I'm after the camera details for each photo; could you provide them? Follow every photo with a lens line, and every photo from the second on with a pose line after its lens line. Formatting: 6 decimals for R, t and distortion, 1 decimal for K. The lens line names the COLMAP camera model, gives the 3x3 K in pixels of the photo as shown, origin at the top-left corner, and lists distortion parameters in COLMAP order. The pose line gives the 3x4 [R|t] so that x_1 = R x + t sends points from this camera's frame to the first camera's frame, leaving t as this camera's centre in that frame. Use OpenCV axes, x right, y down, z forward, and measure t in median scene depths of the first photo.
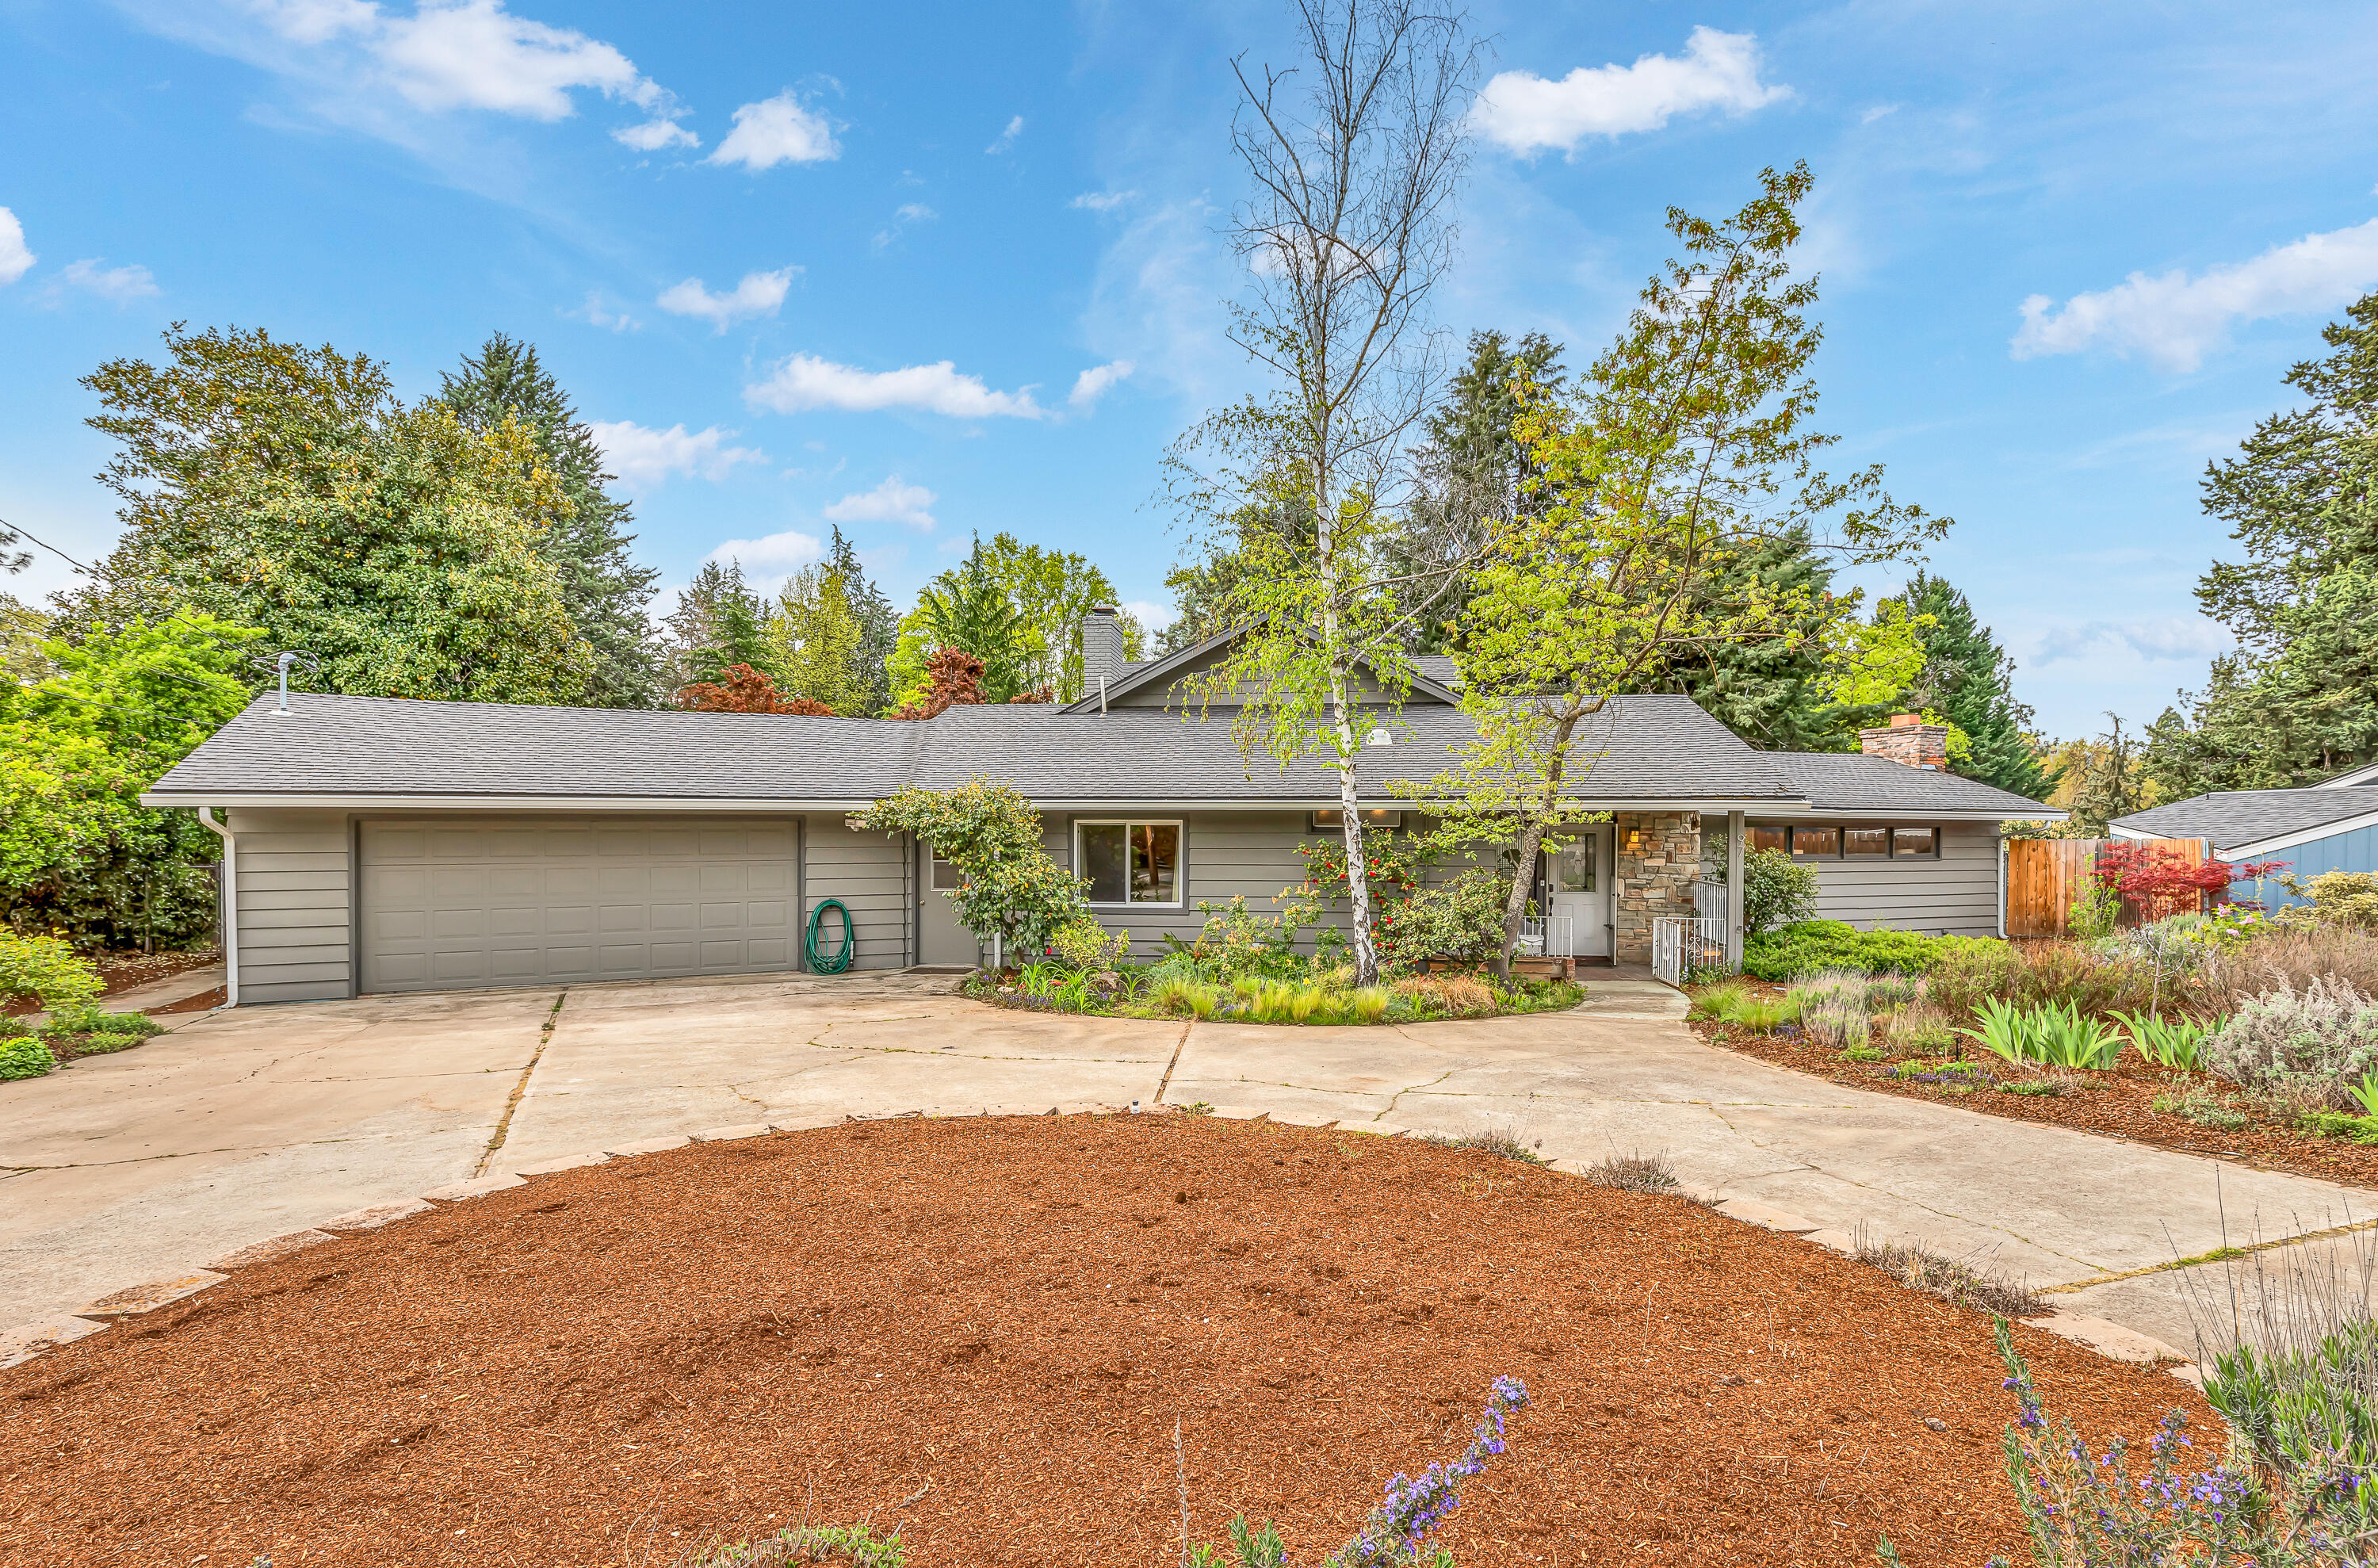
lens RADIAL K [[1156.4, 0, 1140.5], [0, 1156.4, 842.0], [0, 0, 1]] dist [0.007185, -0.000164]
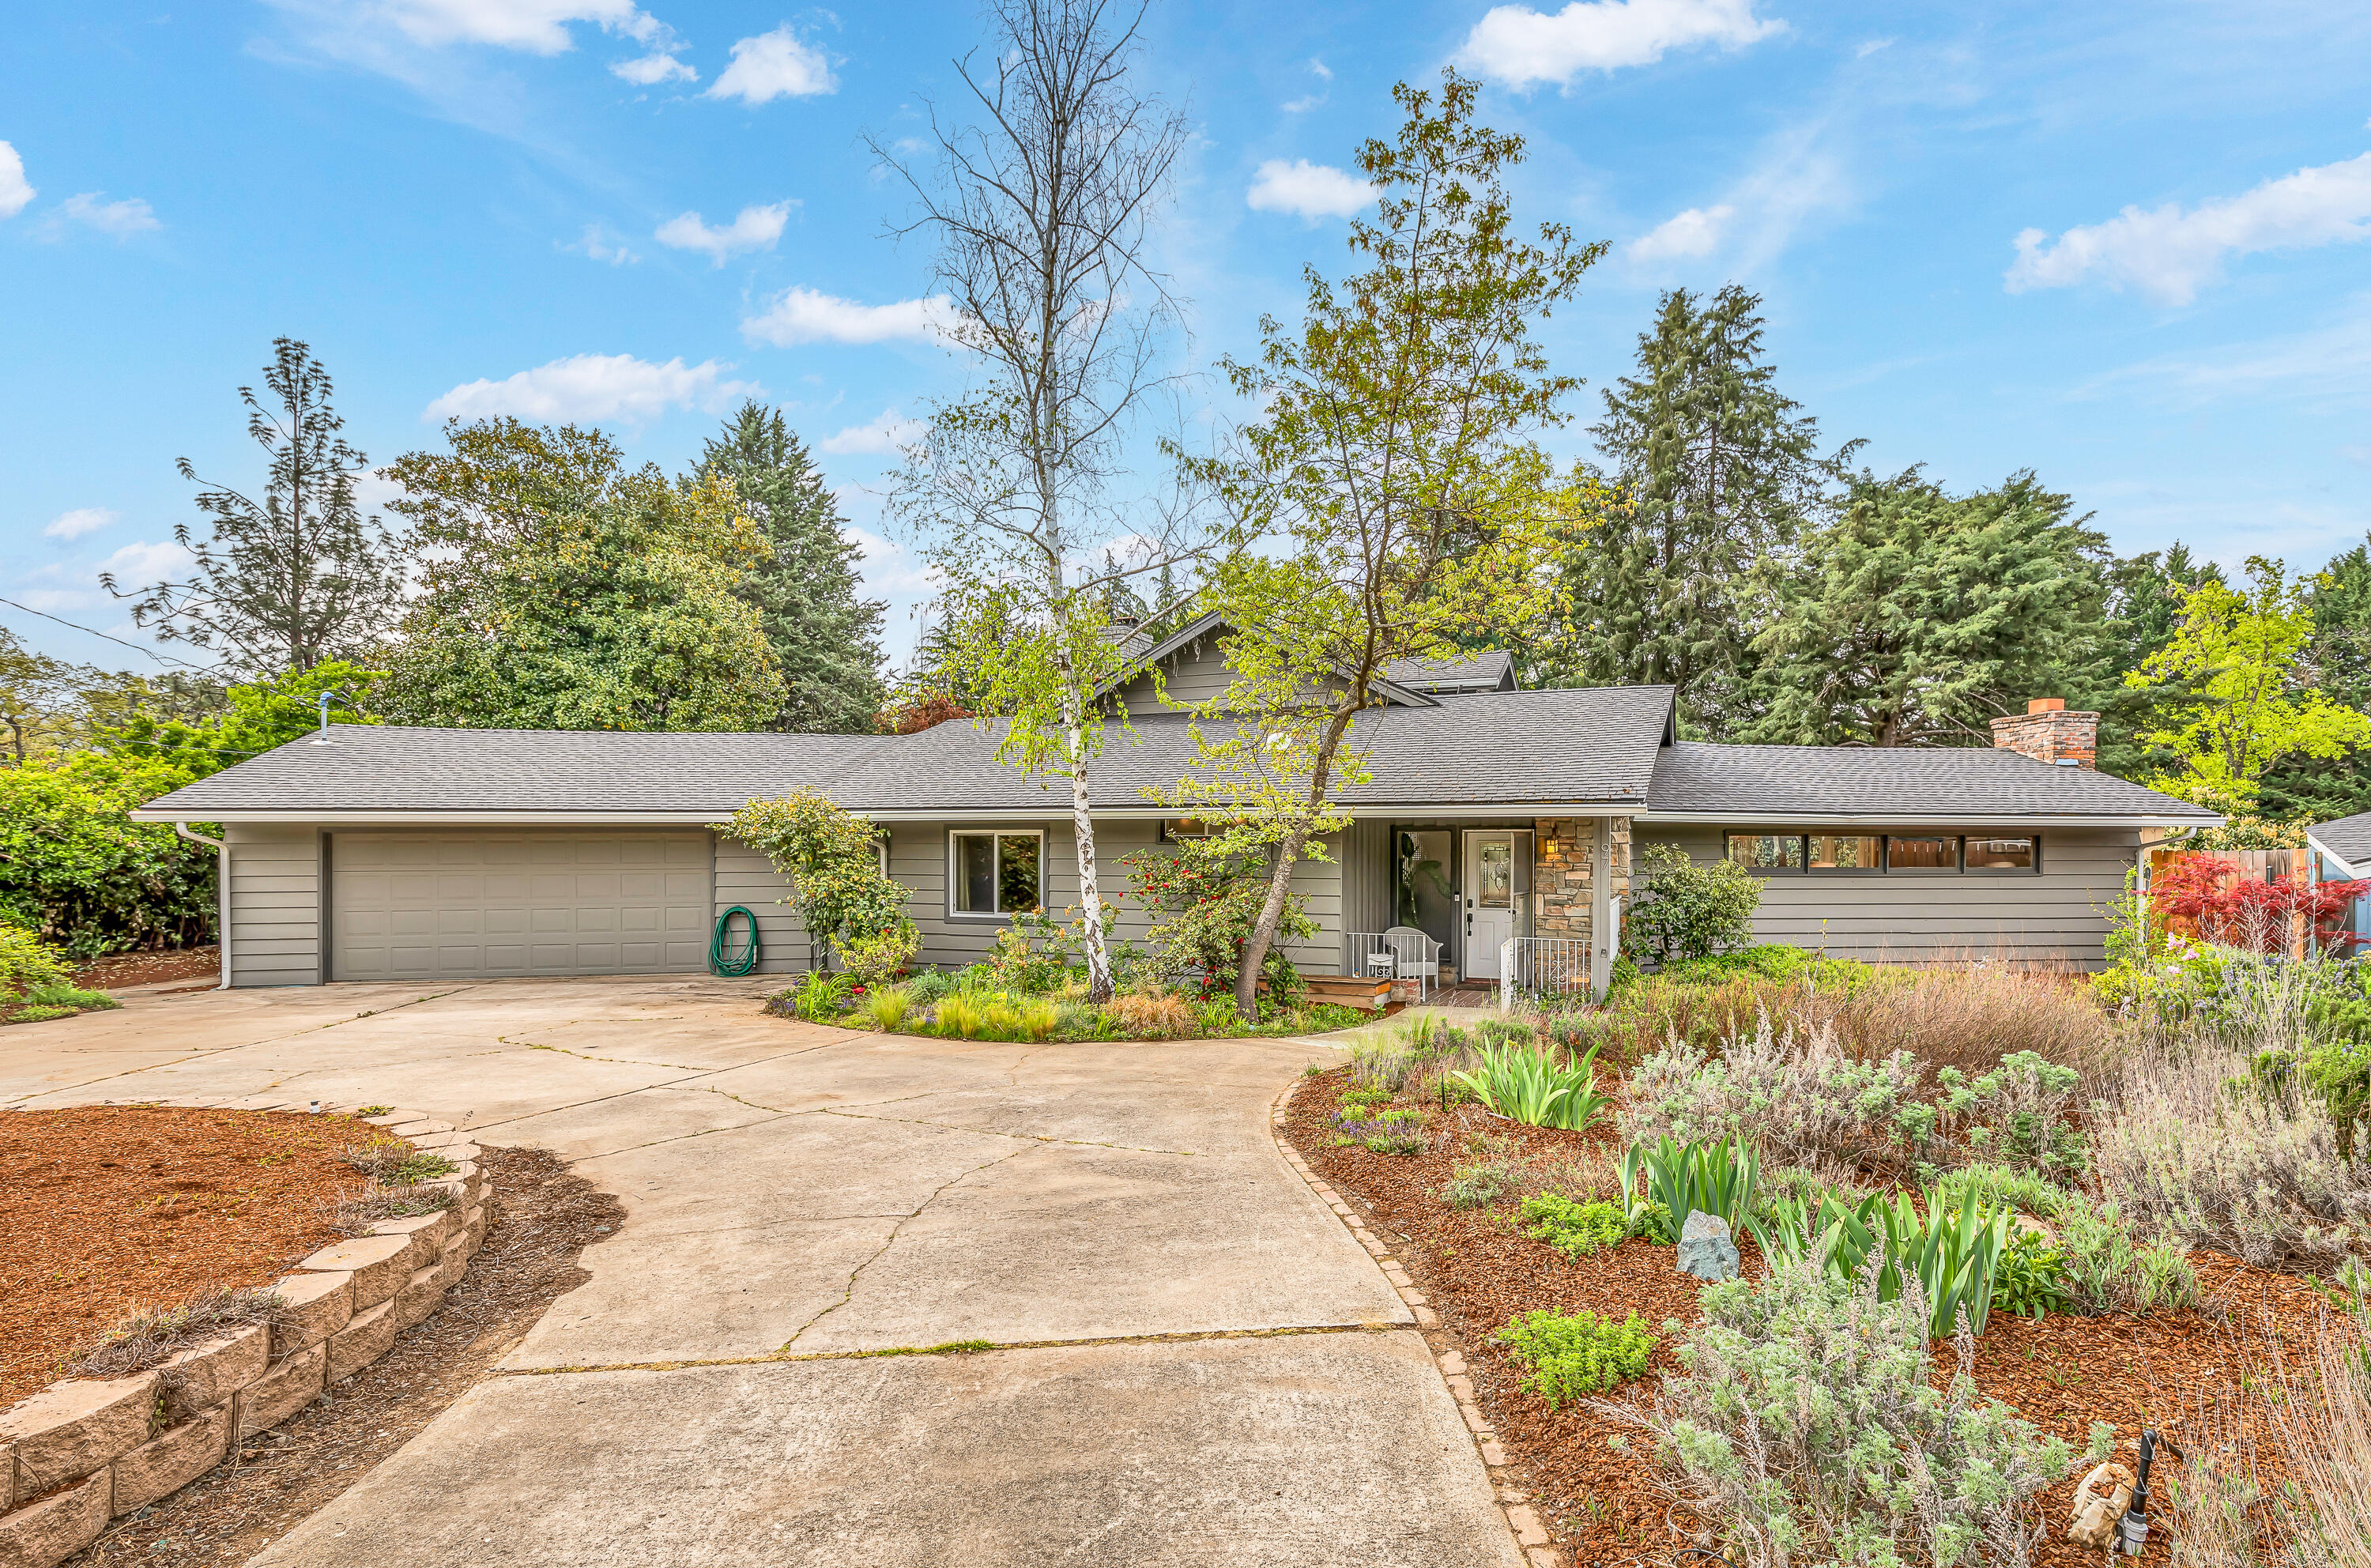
lens RADIAL K [[1152.7, 0, 1172.3], [0, 1152.7, 845.9], [0, 0, 1]] dist [0.009325, -0.000023]
pose [[0.968029, -0.000214, -0.250839, 0.268720], [-0.001253, 0.999983, -0.005687, 0.000015], [0.250836, 0.005819, 0.968012, 0.049795]]
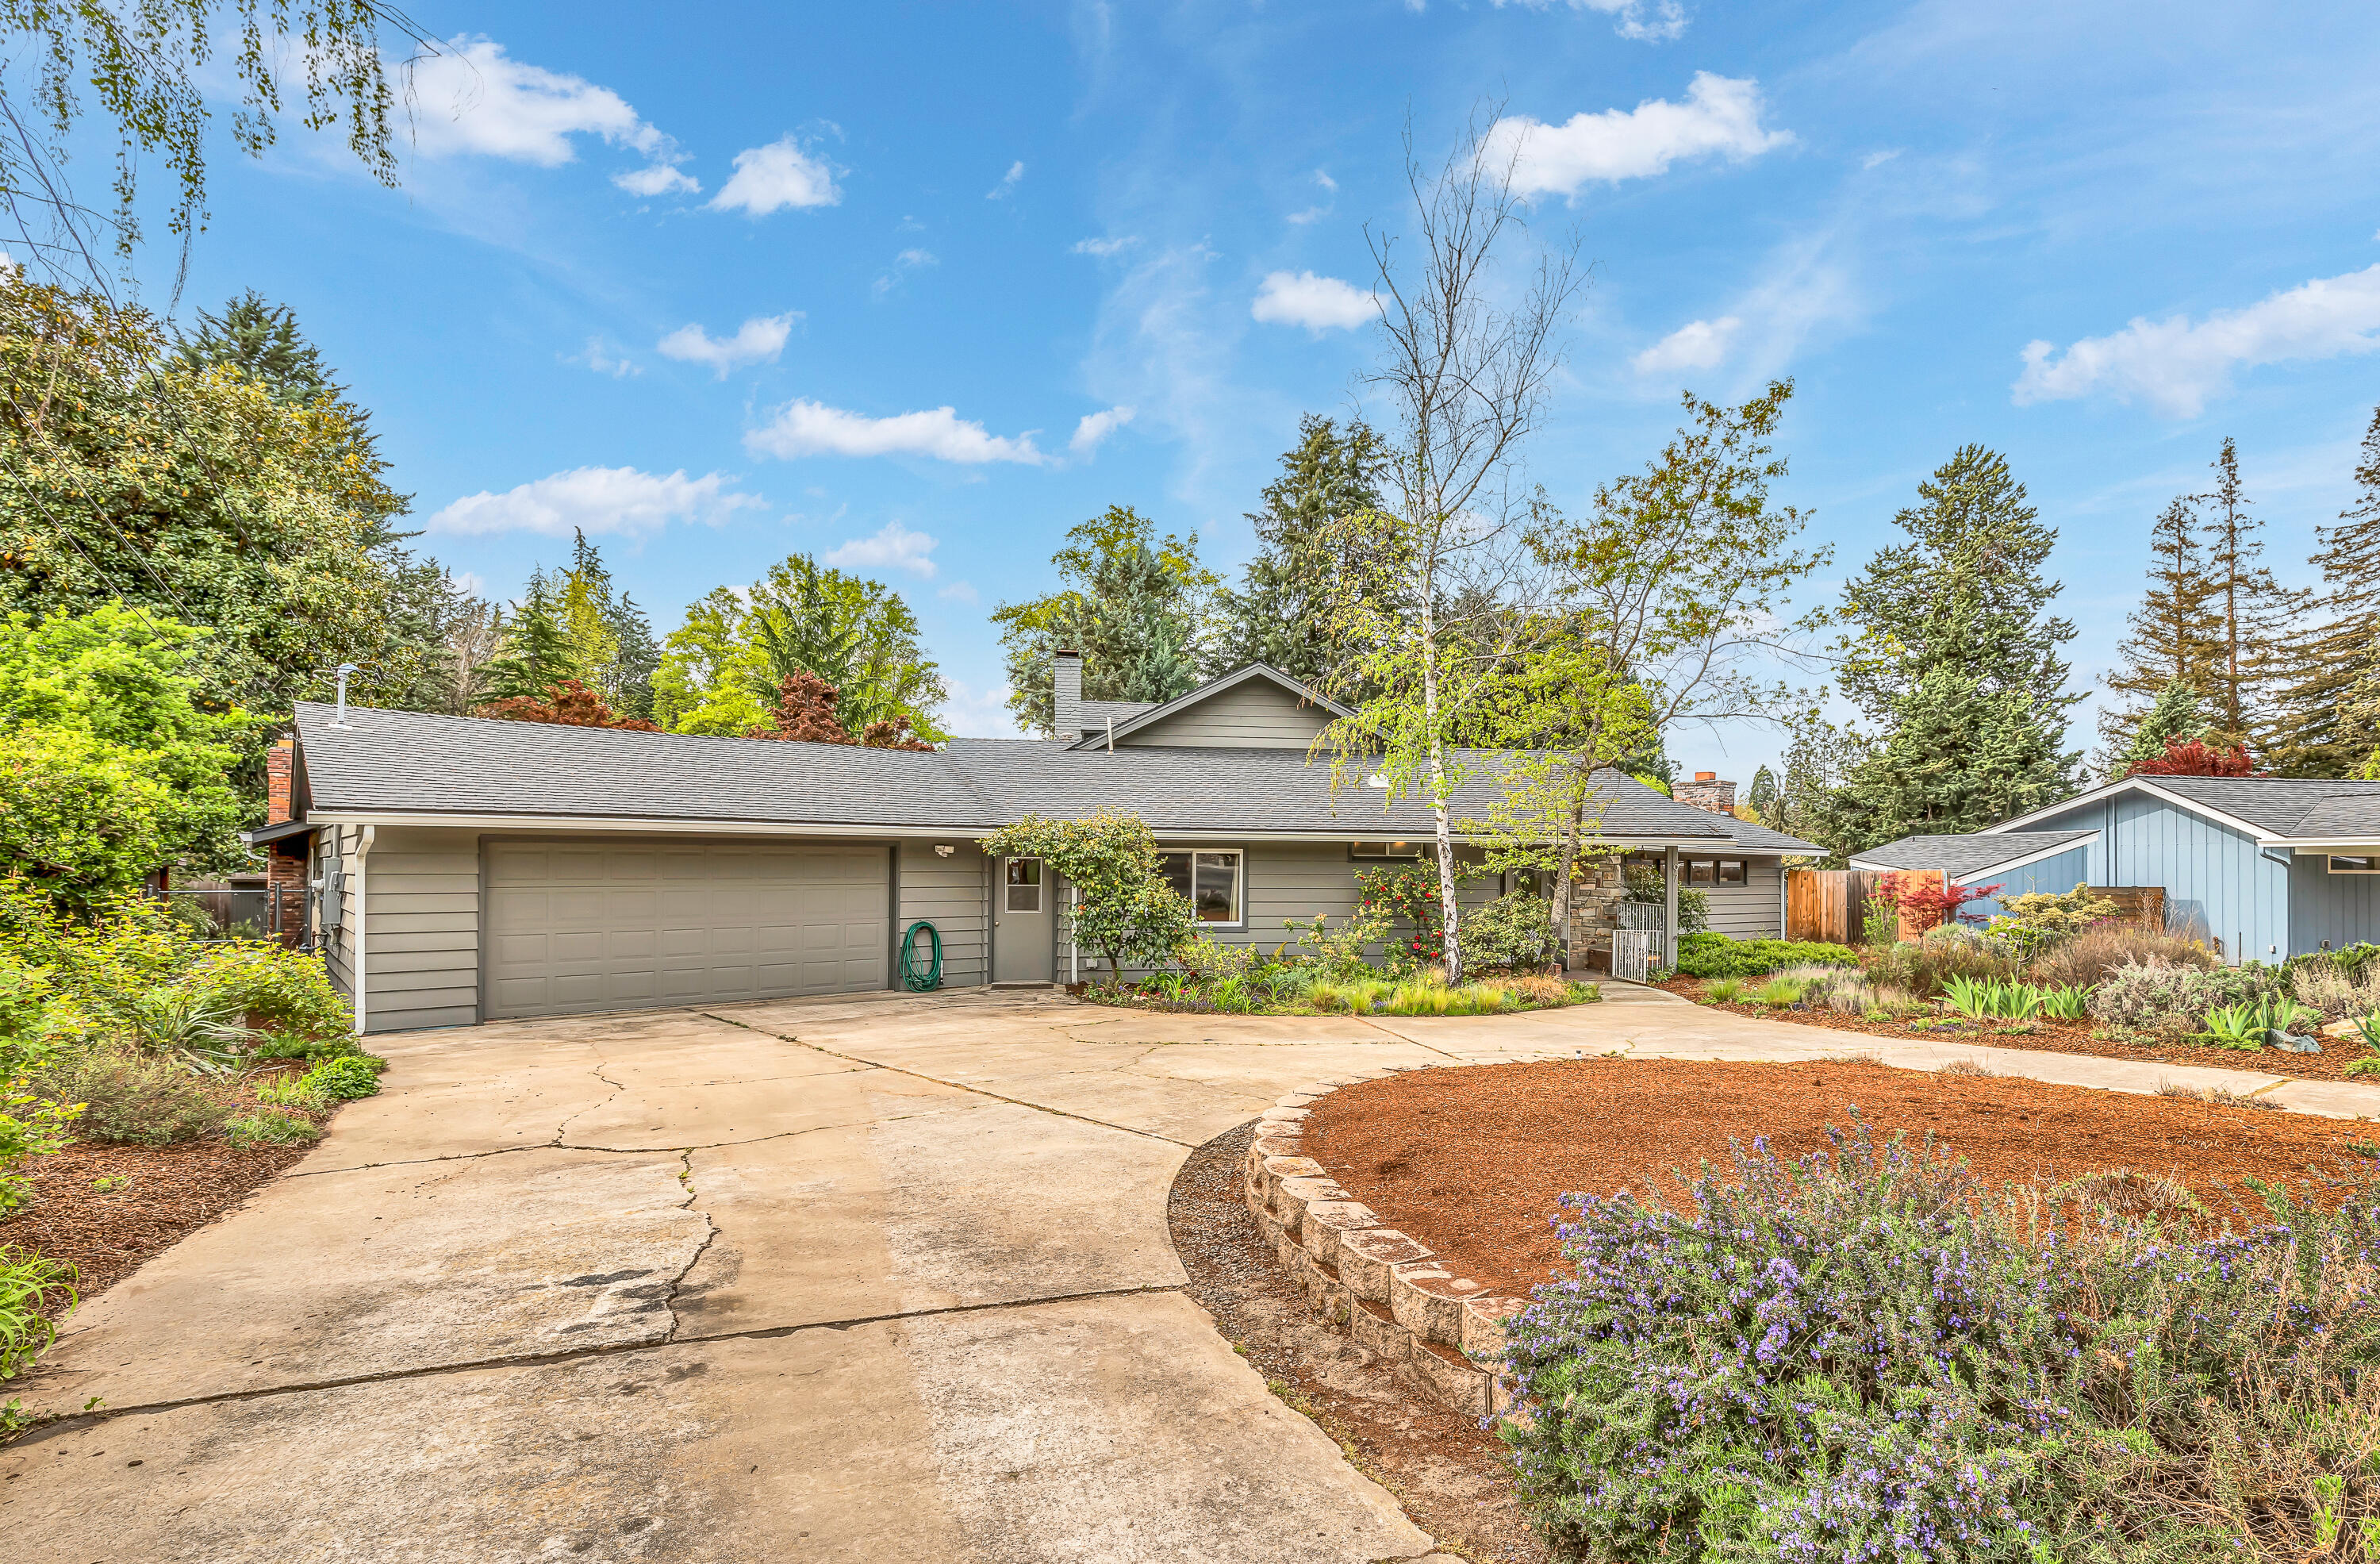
lens RADIAL K [[1157.2, 0, 1176.8], [0, 1157.2, 844.1], [0, 0, 1]] dist [0.009325, -0.000023]
pose [[0.964516, 0.010458, 0.263817, -0.225254], [-0.003656, 0.999648, -0.026262, 0.004345], [-0.263999, 0.024366, 0.964215, -0.058107]]
